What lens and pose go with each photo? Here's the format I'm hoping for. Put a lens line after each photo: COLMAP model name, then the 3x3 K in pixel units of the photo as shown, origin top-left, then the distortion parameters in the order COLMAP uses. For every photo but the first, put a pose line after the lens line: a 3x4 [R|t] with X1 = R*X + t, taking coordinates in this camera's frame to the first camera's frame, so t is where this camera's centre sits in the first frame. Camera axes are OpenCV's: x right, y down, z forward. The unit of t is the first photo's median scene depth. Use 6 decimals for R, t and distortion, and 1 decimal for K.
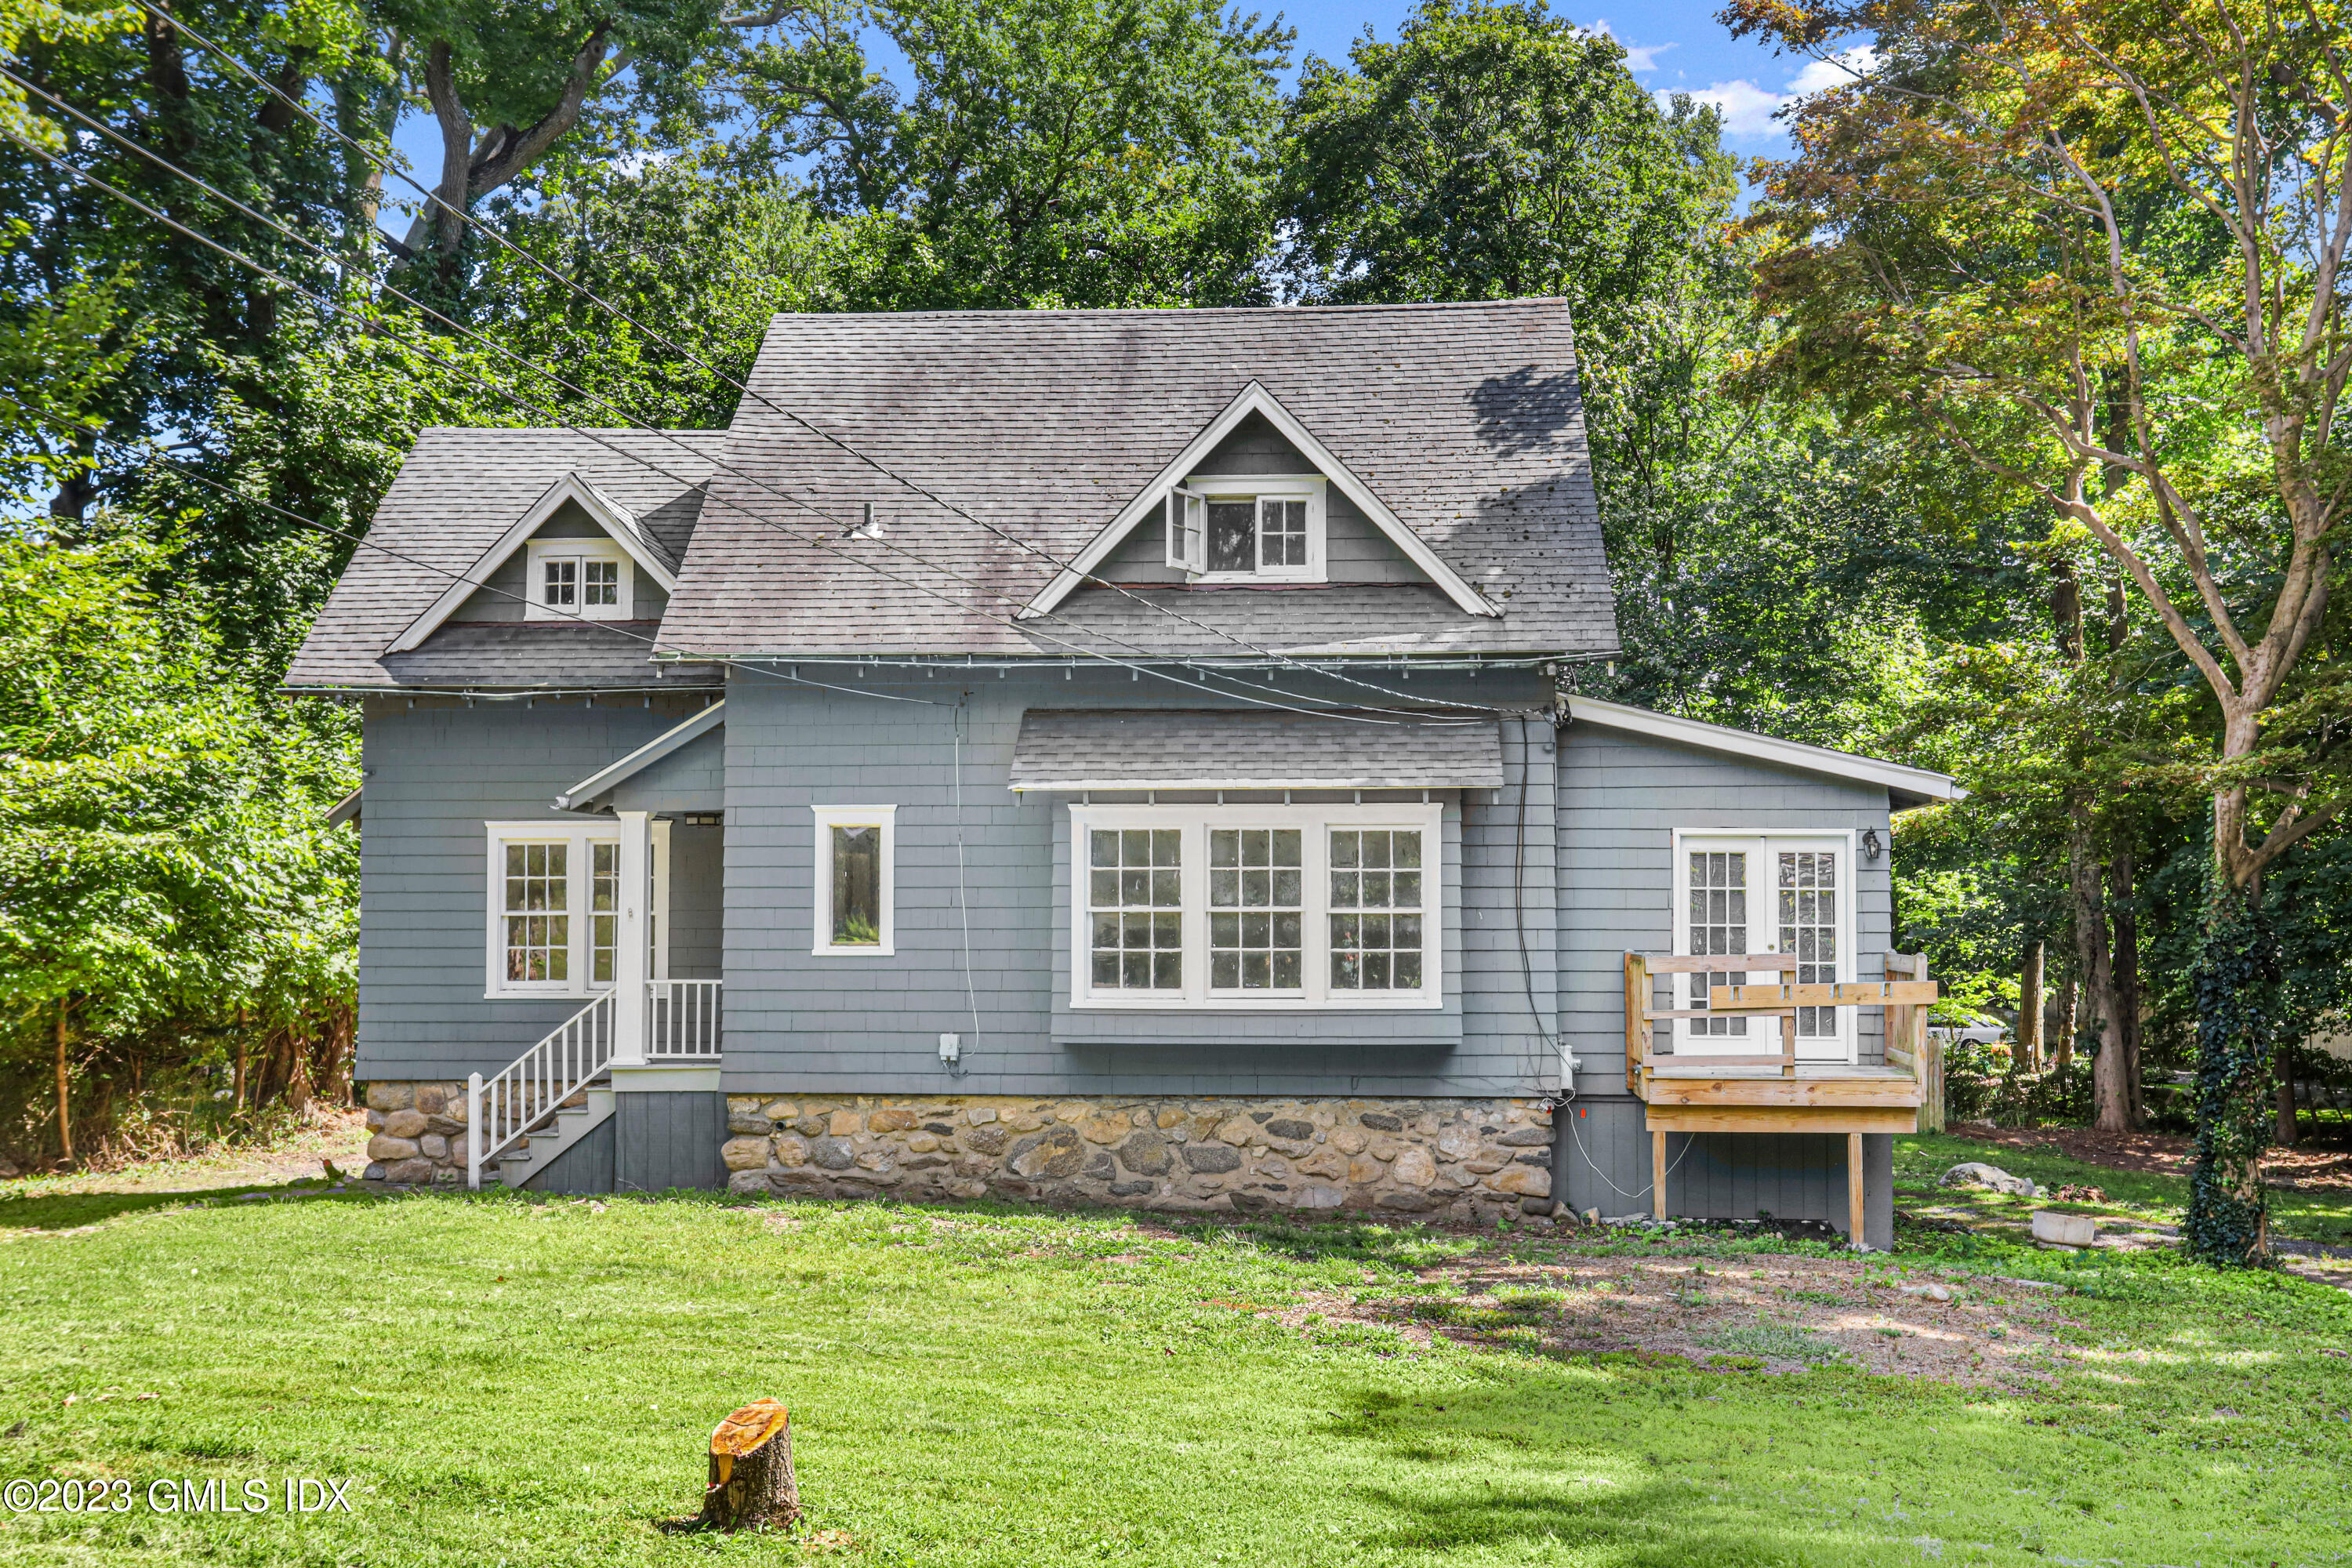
lens RADIAL K [[2323.0, 0, 1190.5], [0, 2323.0, 852.2], [0, 0, 1]] dist [0.007397, 0.028290]
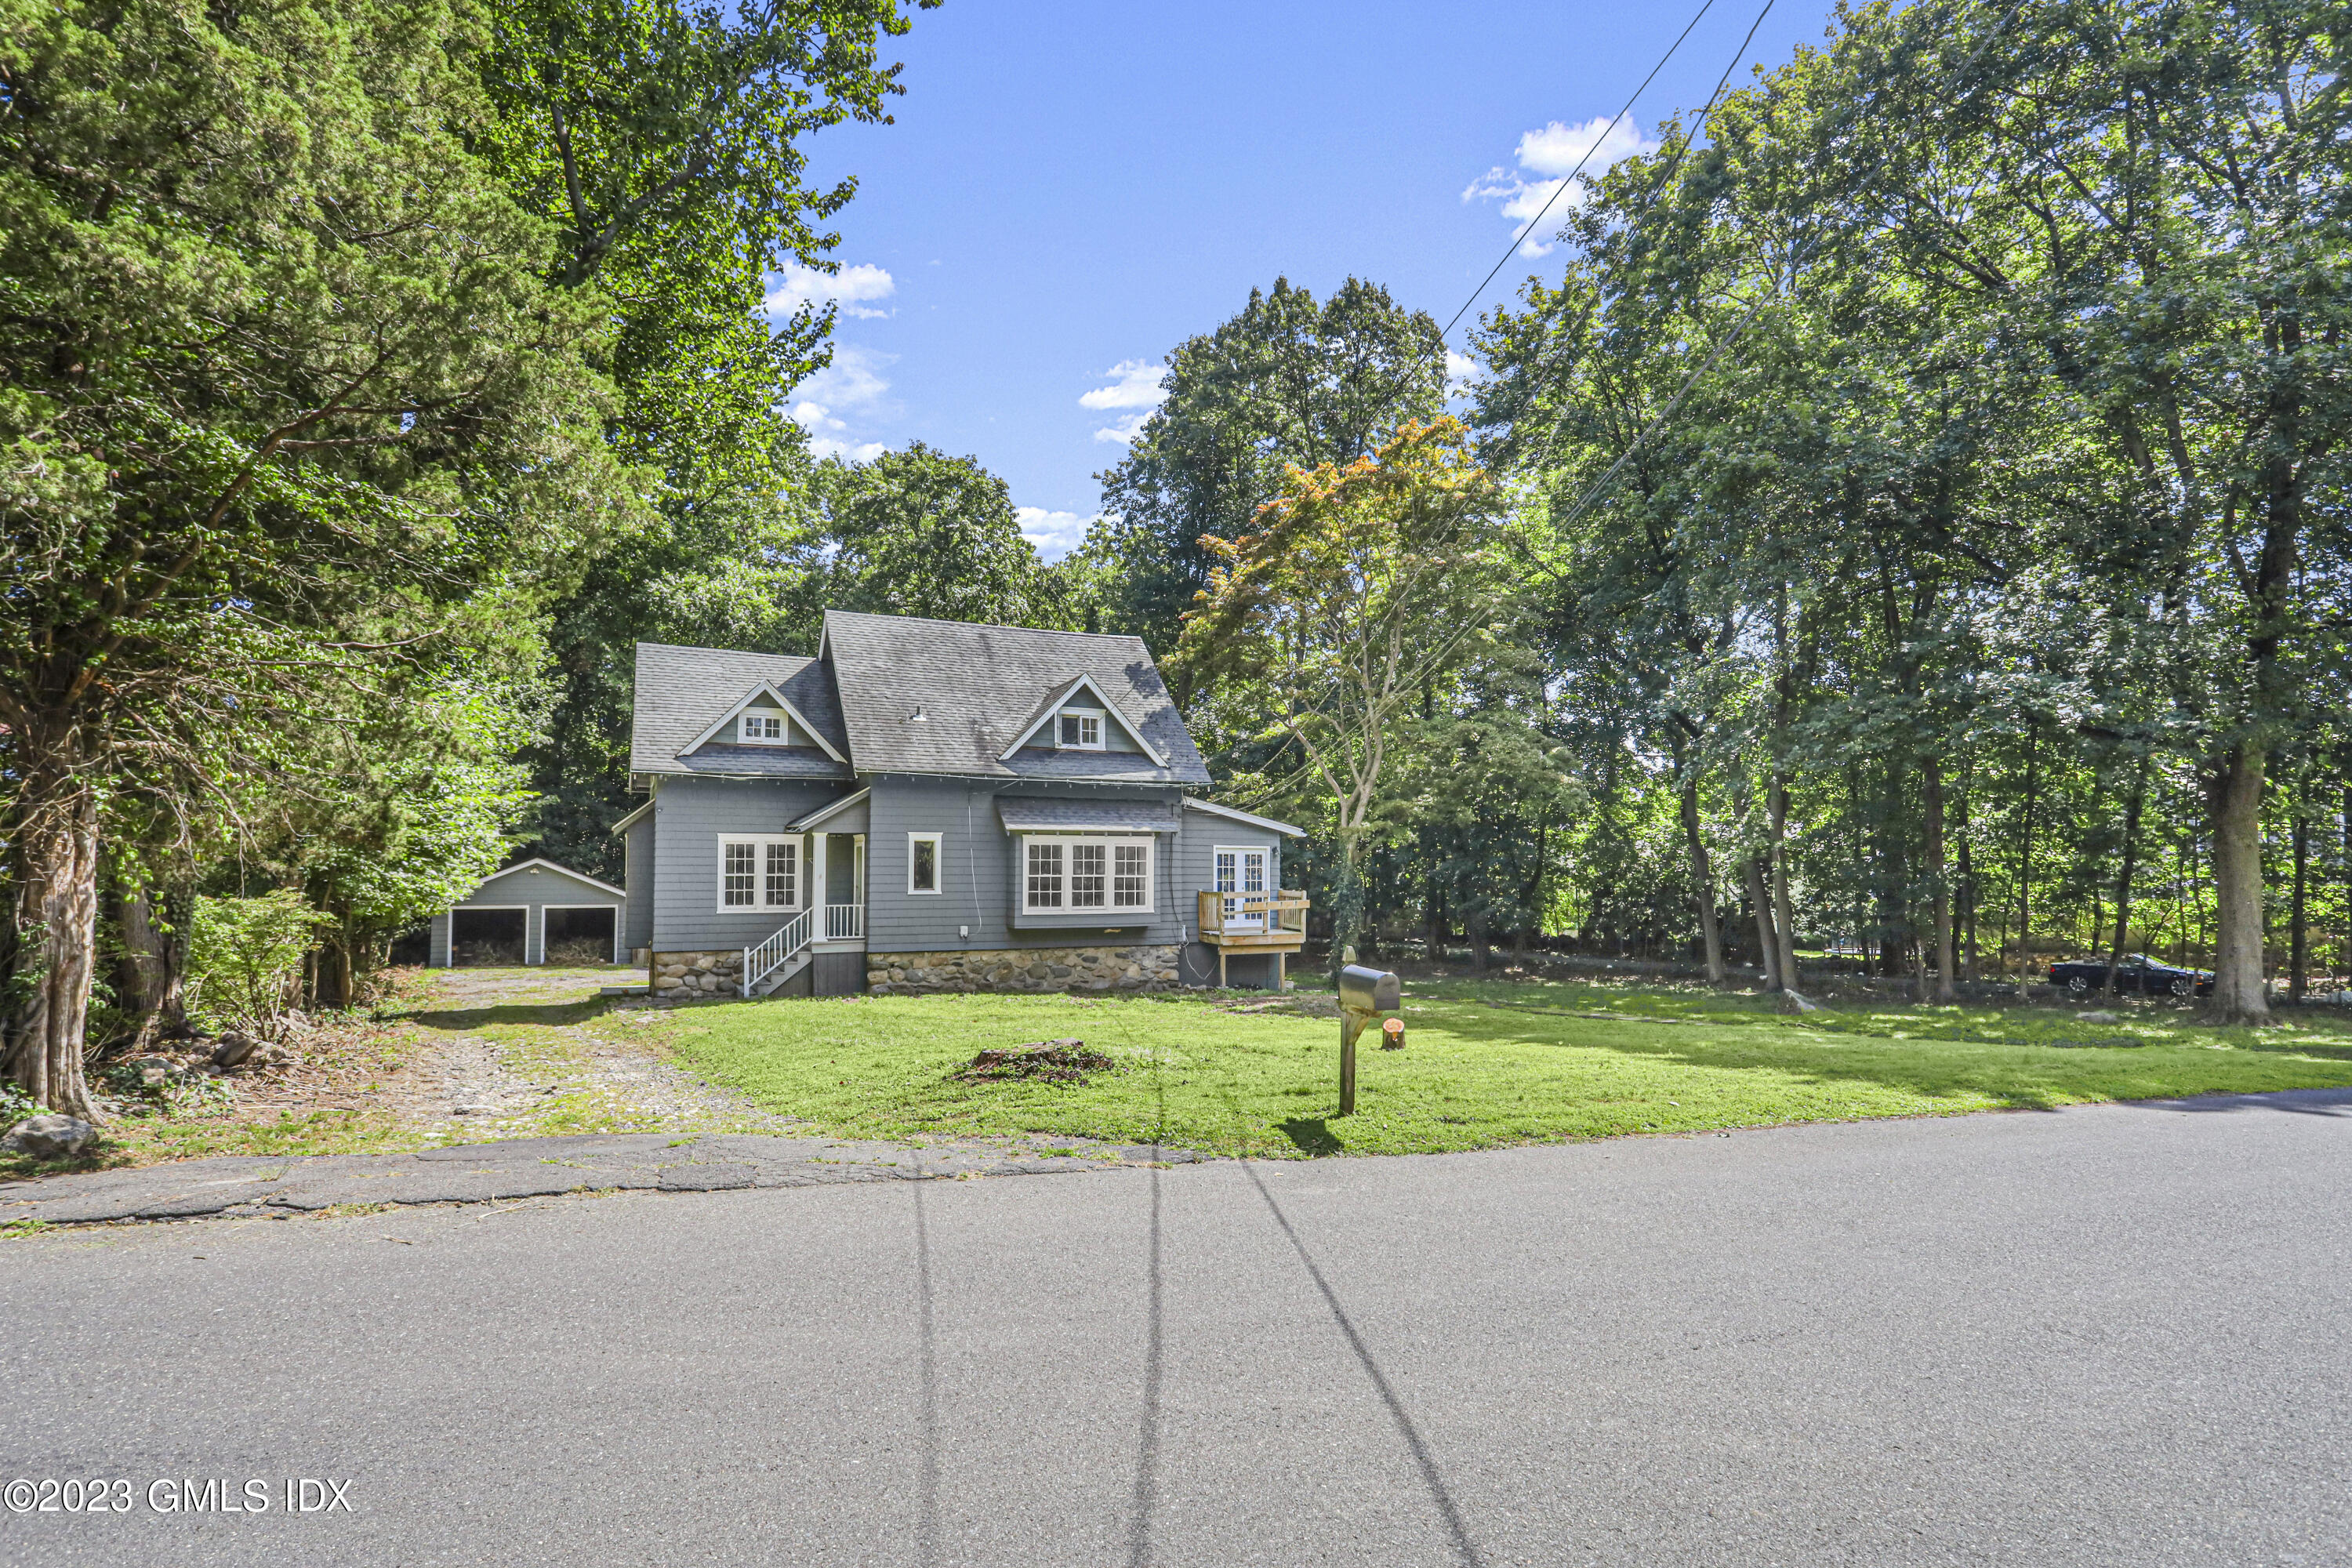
lens RADIAL K [[1200.8, 0, 1184.6], [0, 1200.8, 808.2], [0, 0, 1]] dist [-0.091632, 0.052022]
pose [[0.865401, 0.025039, 0.500455, -0.540055], [-0.020349, 0.999683, -0.014829, -0.032775], [-0.500667, 0.002650, 0.865636, -0.220206]]
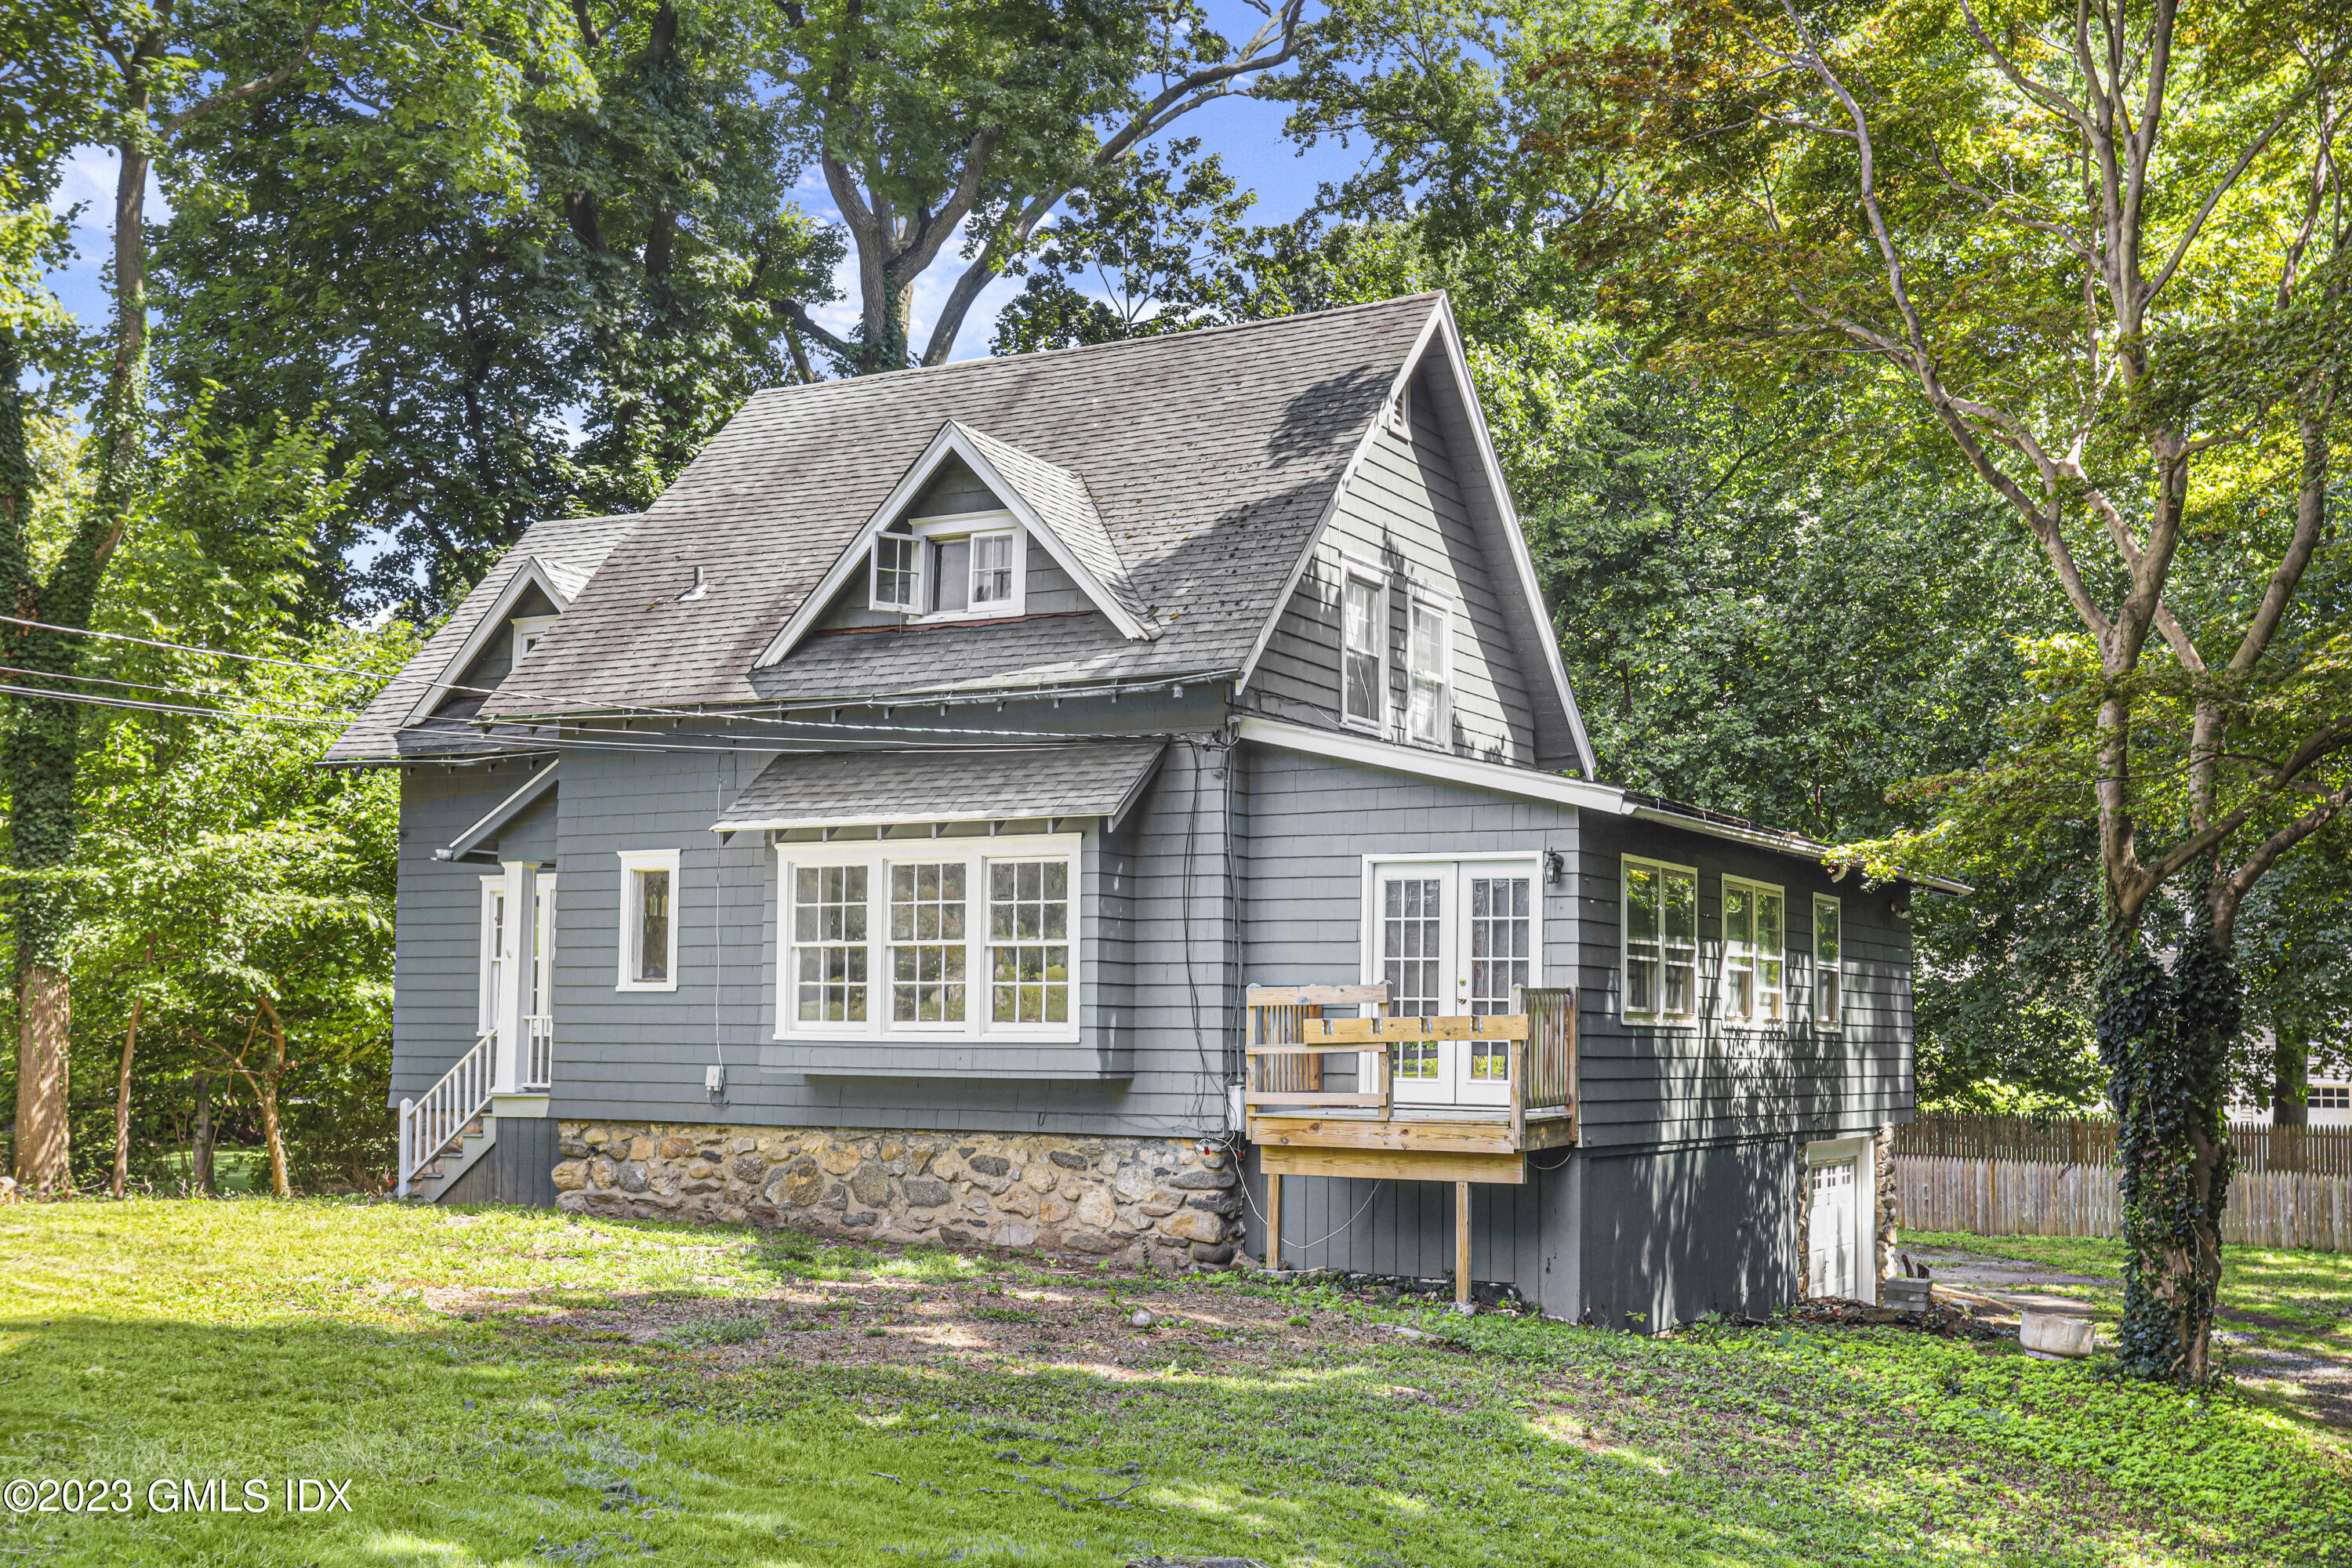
lens RADIAL K [[2610.7, 0, 1161.6], [0, 2610.7, 863.6], [0, 0, 1]] dist [0.033328, 0.017664]
pose [[0.899992, -0.021227, -0.435390, 0.593762], [0.007901, 0.999444, -0.032394, 0.026674], [0.435835, 0.025715, 0.899659, 0.021905]]
